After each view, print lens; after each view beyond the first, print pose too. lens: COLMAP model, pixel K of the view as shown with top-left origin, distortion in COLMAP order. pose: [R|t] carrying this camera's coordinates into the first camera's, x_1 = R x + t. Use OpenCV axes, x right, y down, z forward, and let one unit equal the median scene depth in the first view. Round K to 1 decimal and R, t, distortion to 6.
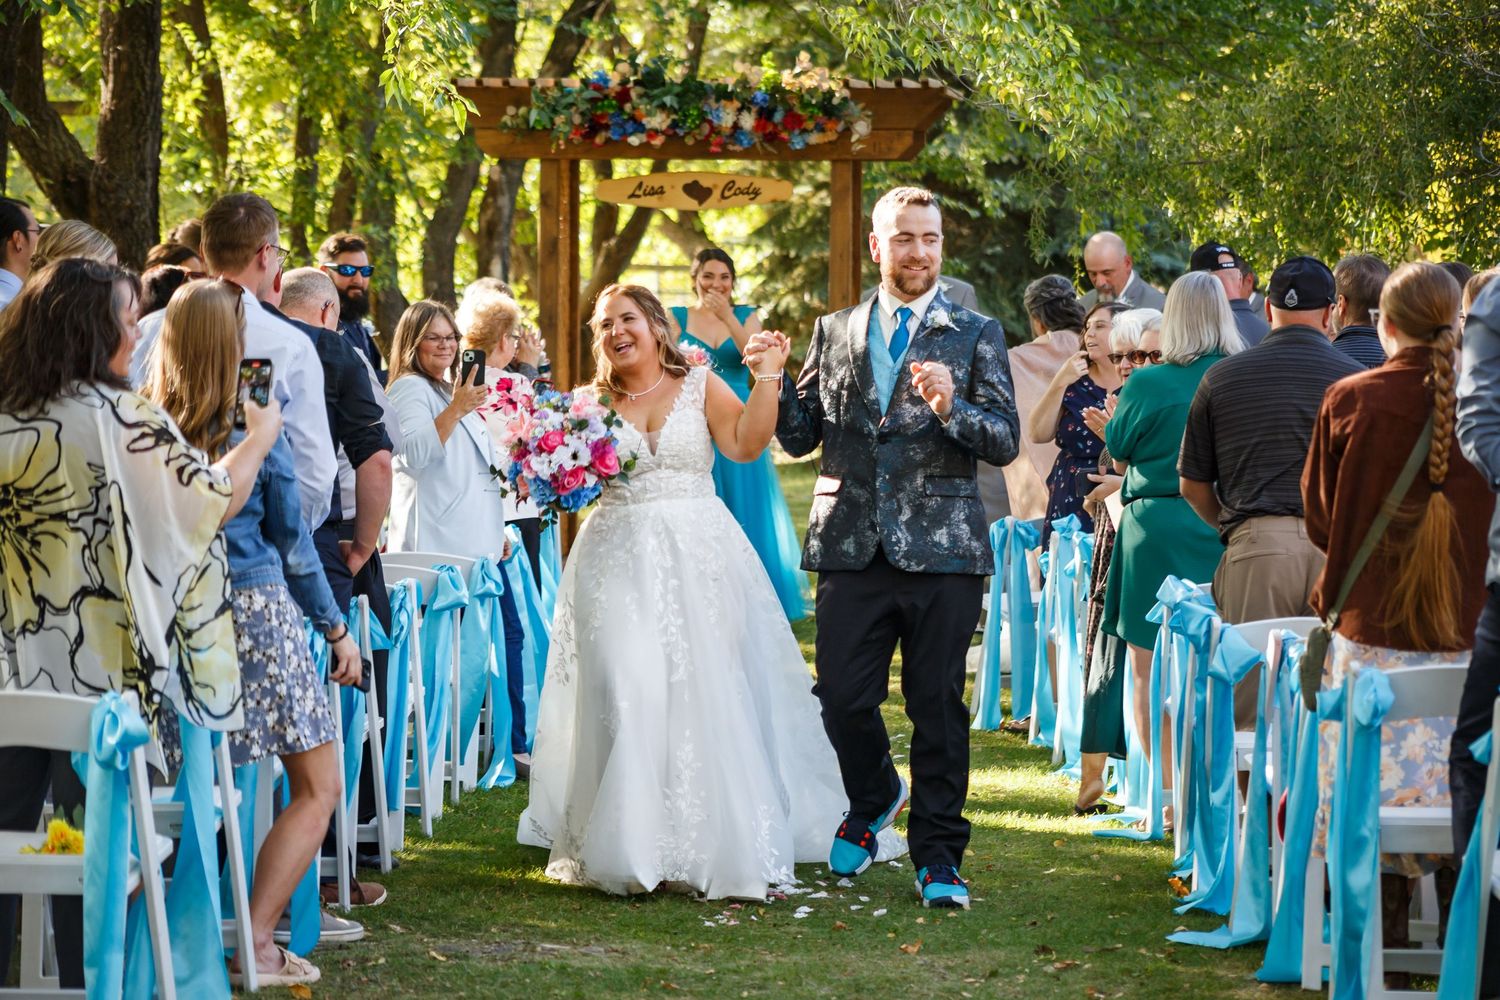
lens RADIAL K [[5629.9, 0, 751.4], [0, 5629.9, 497.1], [0, 0, 1]] dist [0.808807, 0.000000]
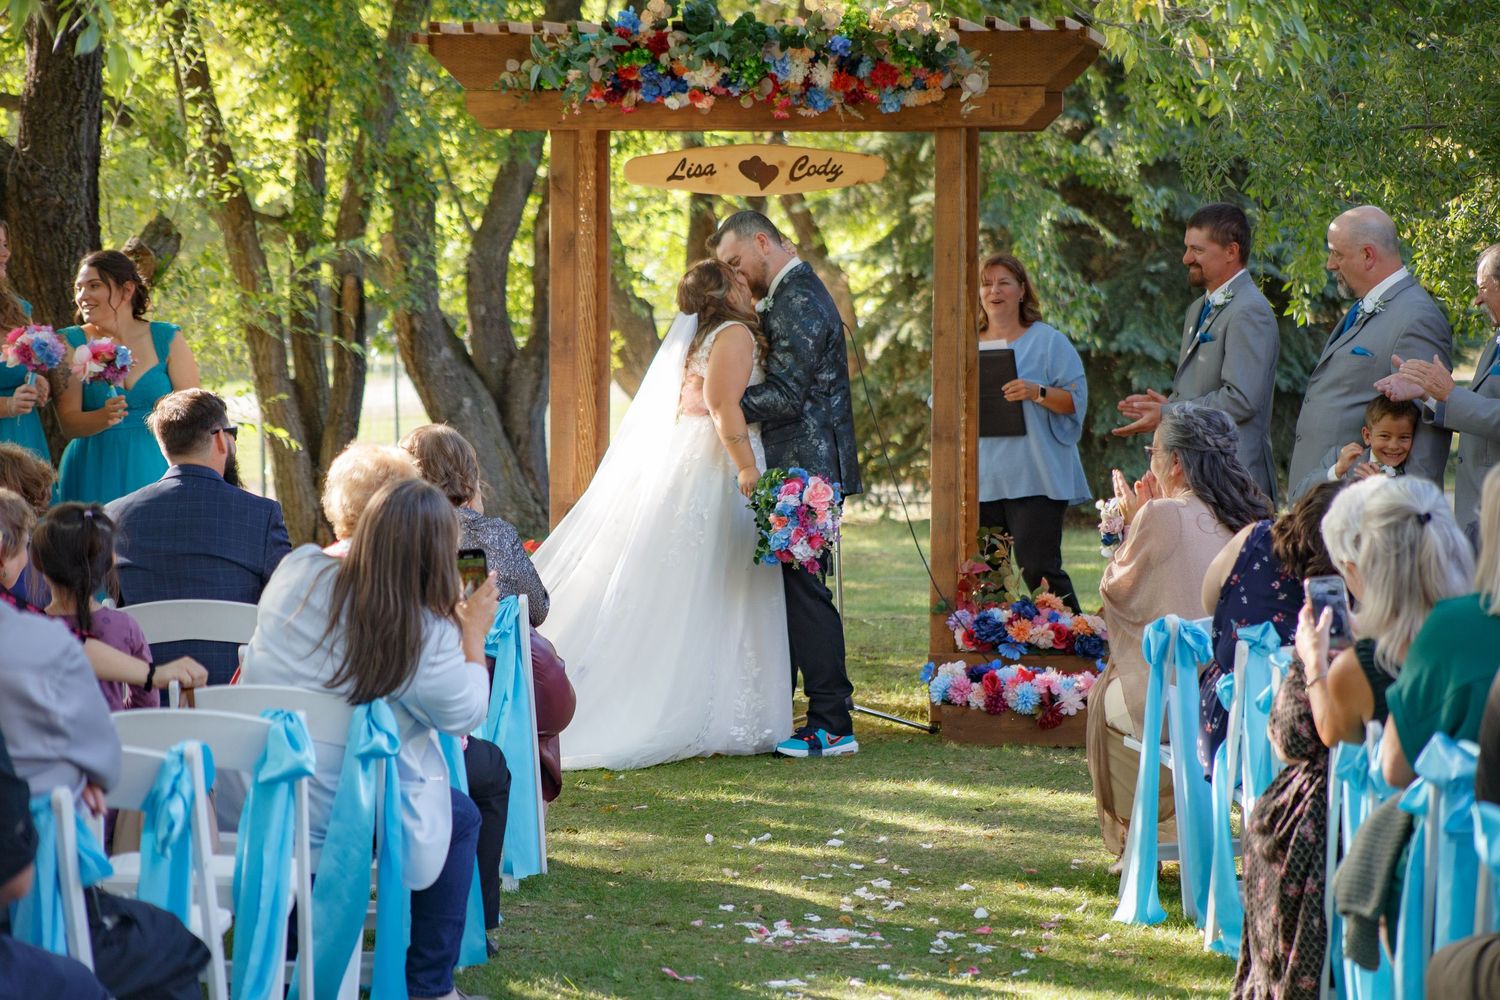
lens RADIAL K [[5629.9, 0, 758.1], [0, 5629.9, 504.2], [0, 0, 1]] dist [0.808807, 0.000000]
pose [[0.999577, -0.003517, -0.028861, 0.012142], [0.003324, 0.999972, -0.006732, -0.004530], [0.028884, 0.006633, 0.999561, 0.247899]]
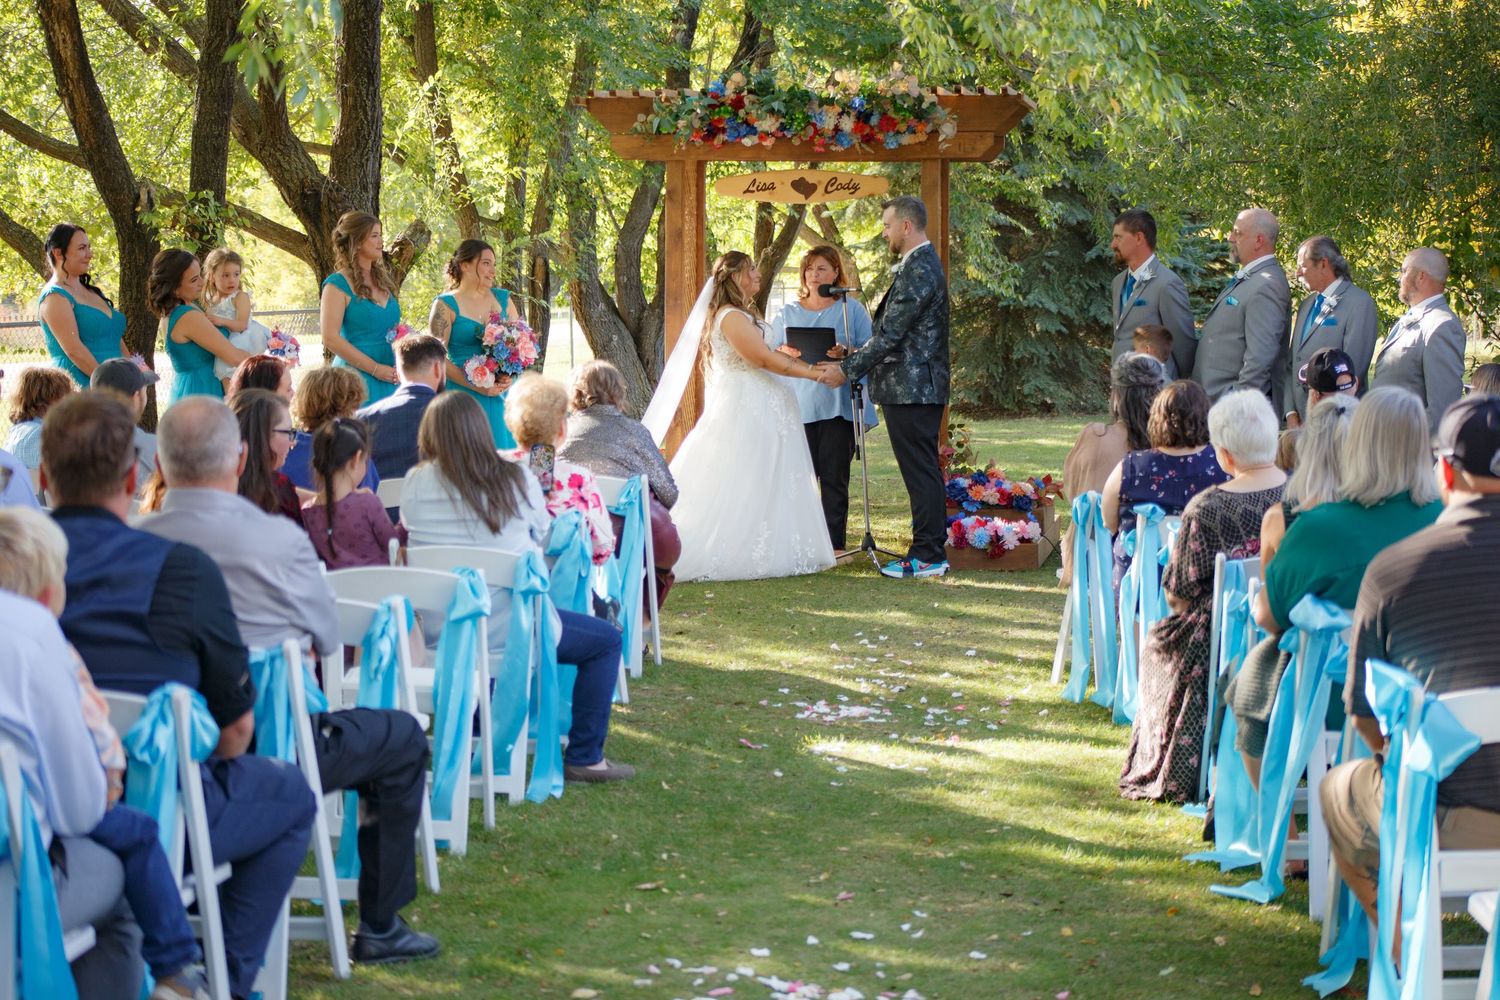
lens RADIAL K [[3360.9, 0, 741.2], [0, 3360.9, 505.4], [0, 0, 1]] dist [-0.077607, 0.000000]
pose [[0.998984, 0.000227, -0.045065, 0.008397], [0.000952, 0.999658, 0.026149, -0.007798], [0.045056, -0.026166, 0.998642, 0.325266]]
